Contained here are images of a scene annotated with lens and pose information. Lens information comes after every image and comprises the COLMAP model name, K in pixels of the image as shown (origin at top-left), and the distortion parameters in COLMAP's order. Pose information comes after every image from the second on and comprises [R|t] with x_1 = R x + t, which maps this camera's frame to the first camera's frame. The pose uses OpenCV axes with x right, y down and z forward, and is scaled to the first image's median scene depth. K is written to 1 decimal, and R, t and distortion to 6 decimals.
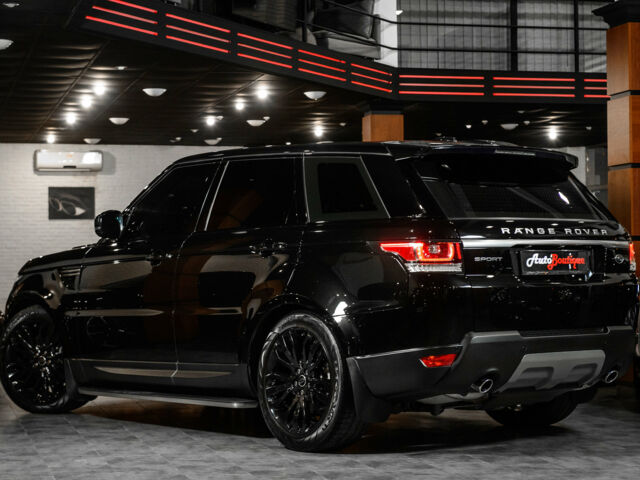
lens RADIAL K [[1487.5, 0, 320.0], [0, 1487.5, 240.0], [0, 0, 1]] dist [0.012772, 0.256881]
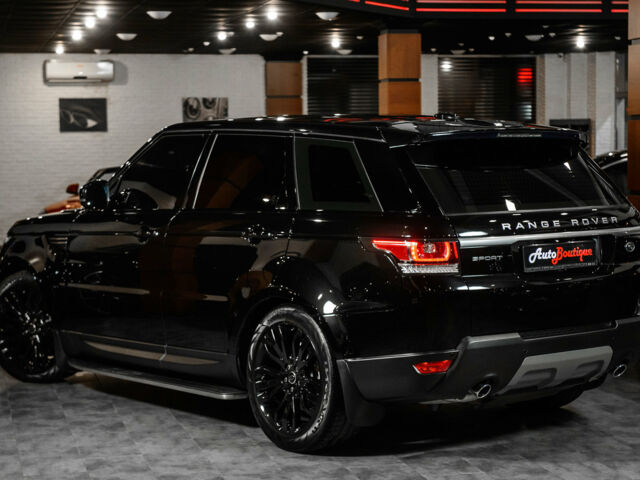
lens RADIAL K [[1487.5, 0, 320.0], [0, 1487.5, 240.0], [0, 0, 1]] dist [0.012772, 0.256881]
pose [[0.999676, 0.000661, -0.025434, 0.029945], [0.001769, 0.995436, 0.095418, -0.083323], [0.025381, -0.095432, 0.995112, 0.062581]]
